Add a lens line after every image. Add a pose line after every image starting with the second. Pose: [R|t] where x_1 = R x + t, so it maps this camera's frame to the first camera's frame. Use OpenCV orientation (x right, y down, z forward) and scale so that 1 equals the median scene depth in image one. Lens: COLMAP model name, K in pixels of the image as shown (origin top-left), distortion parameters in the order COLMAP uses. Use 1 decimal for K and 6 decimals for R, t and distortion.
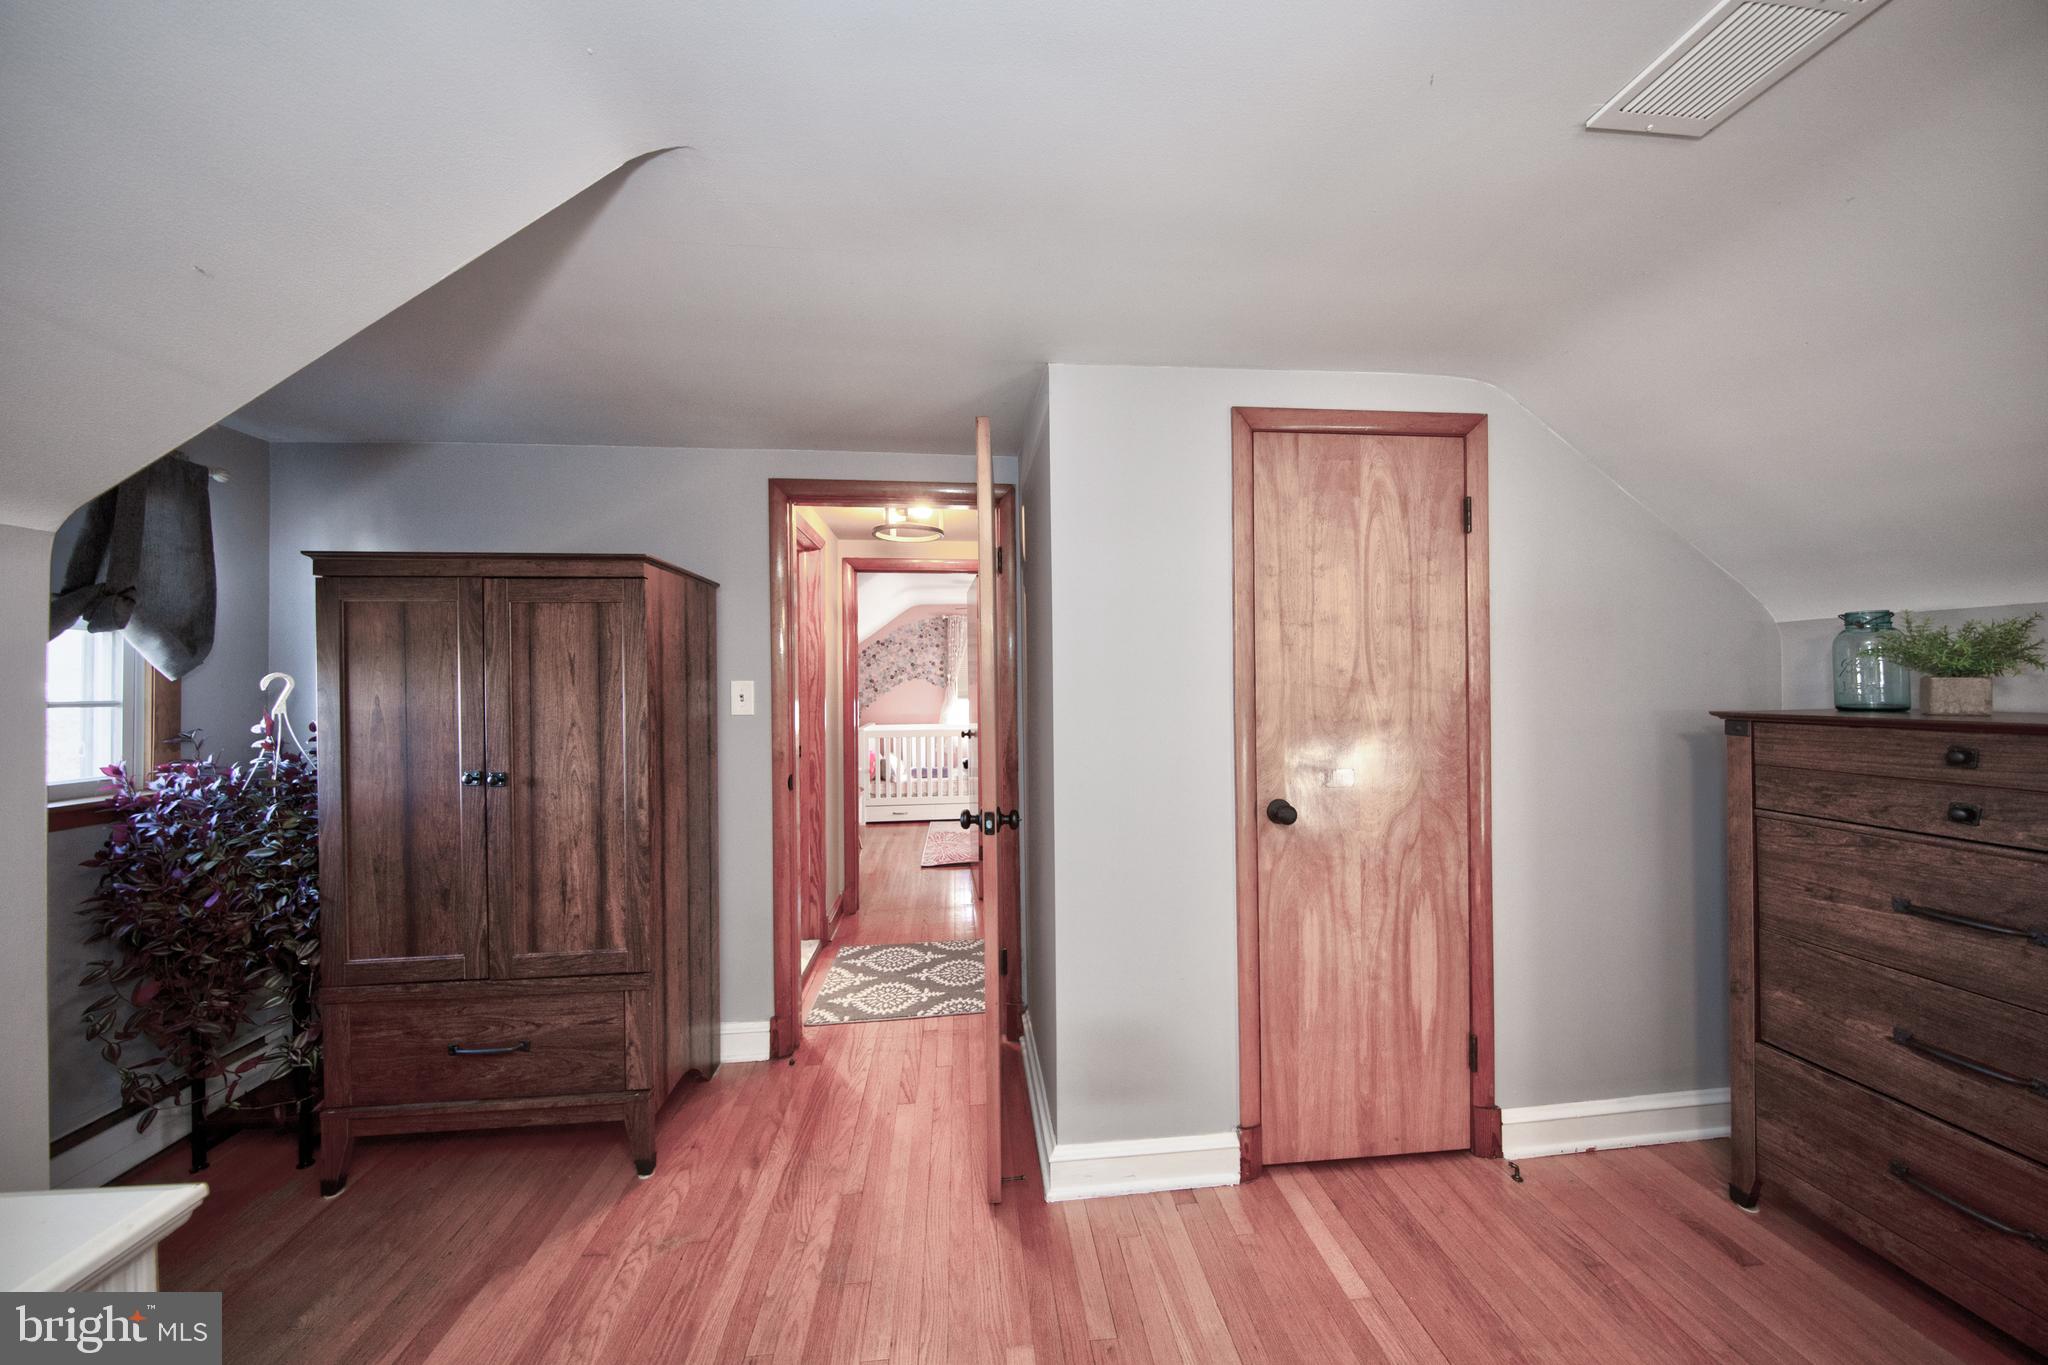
lens RADIAL K [[649.5, 0, 1020.2], [0, 649.5, 688.0], [0, 0, 1]] dist [0.010692, -0.000319]
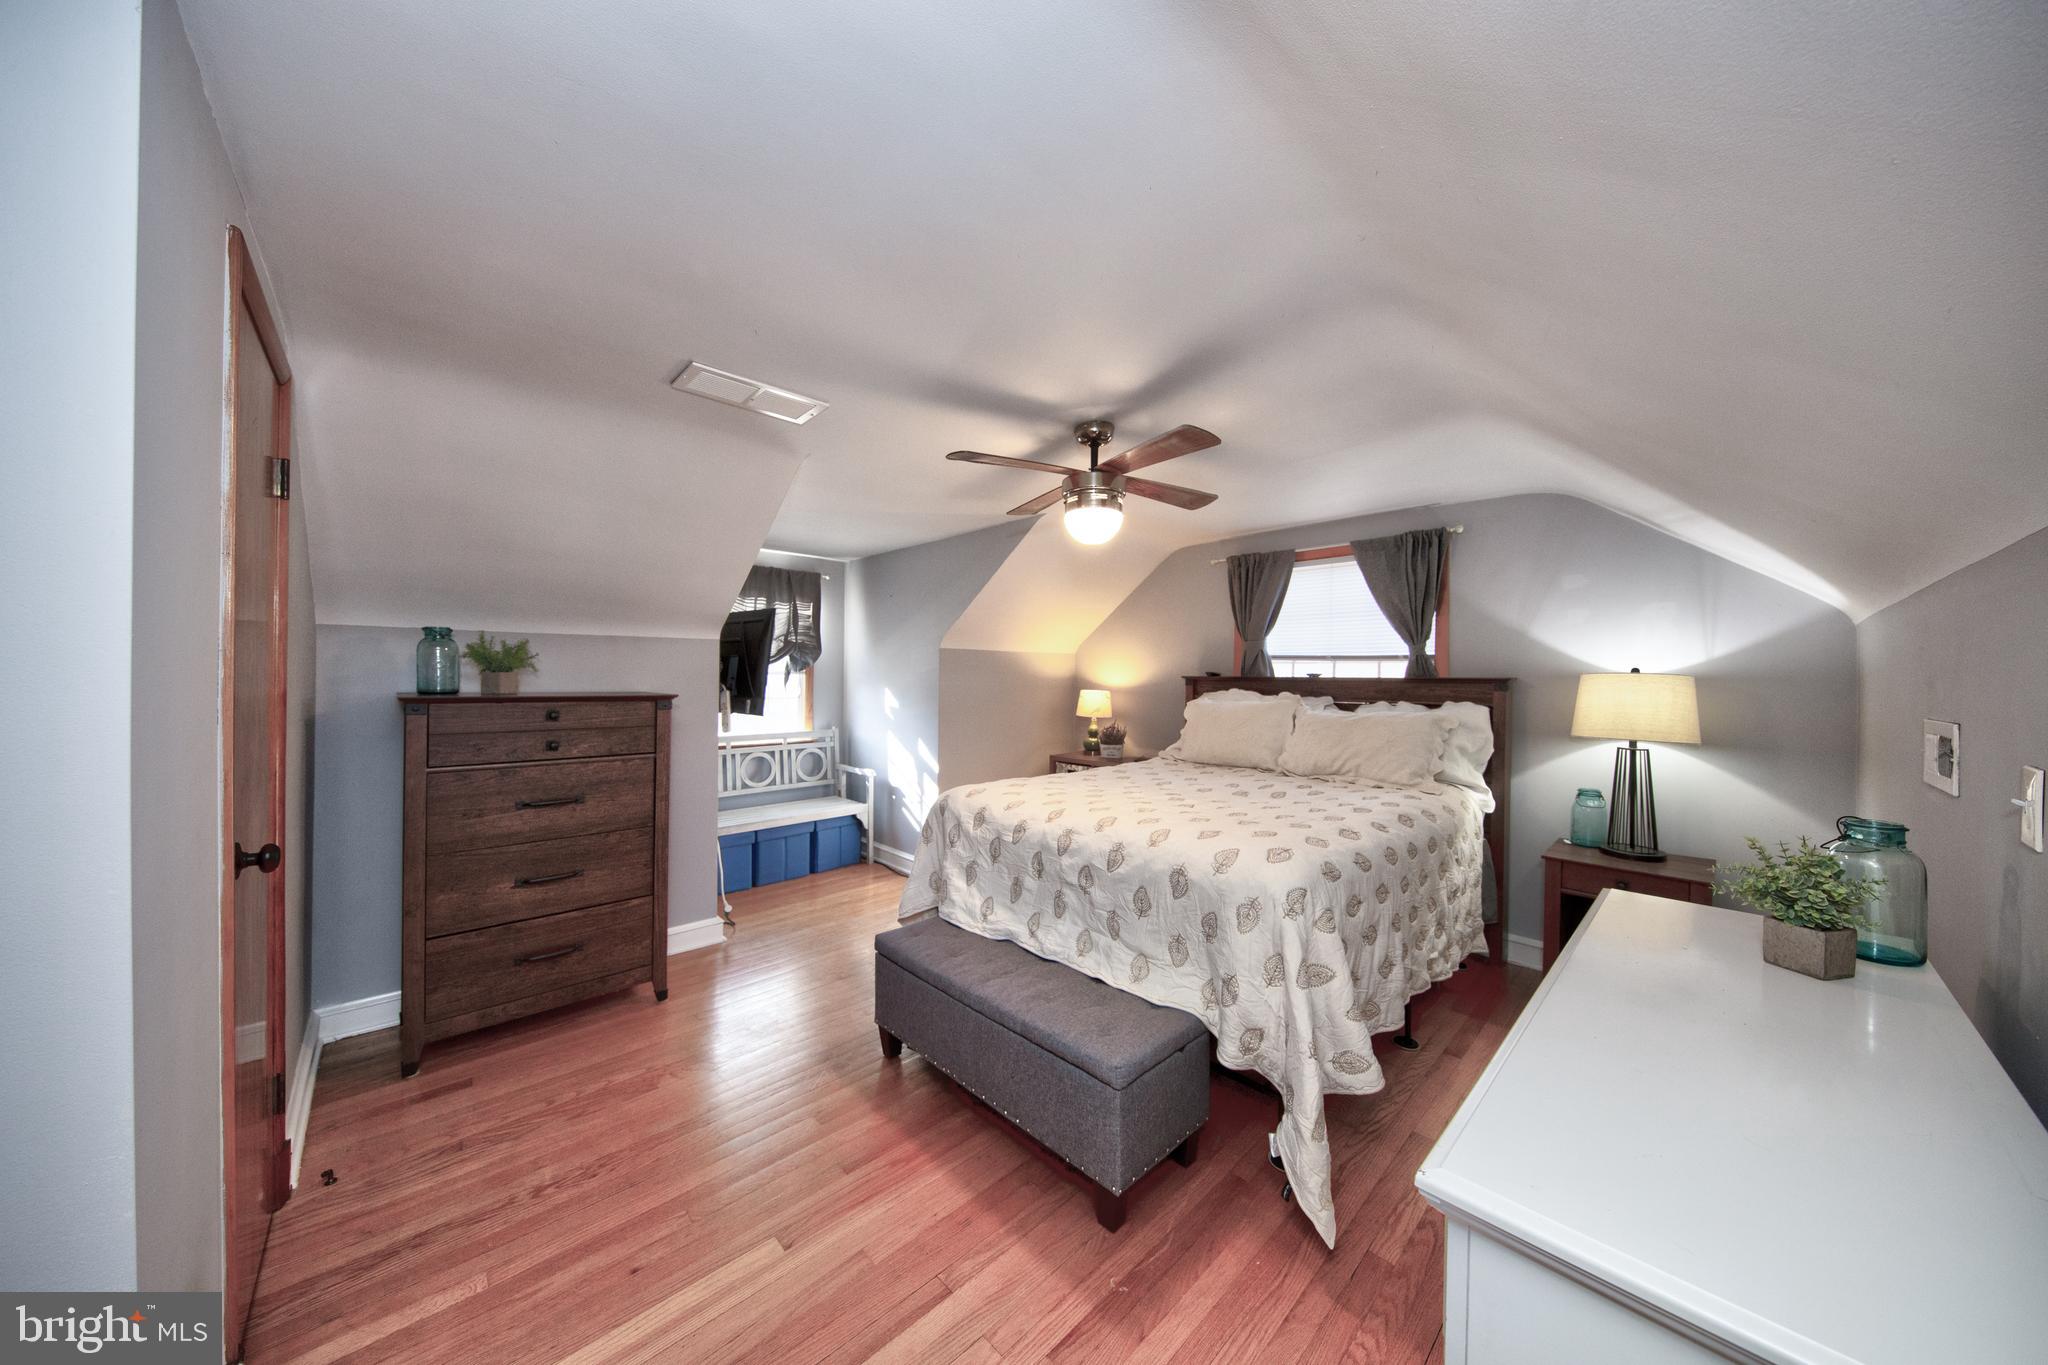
lens RADIAL K [[675.6, 0, 1024.2], [0, 675.6, 681.4], [0, 0, 1]] dist [-0.000670, -0.000024]
pose [[-0.614056, 0.006547, 0.789235, -0.784205], [0.002571, 0.999977, -0.006295, 0.020613], [-0.789258, -0.001836, -0.614059, 0.964816]]
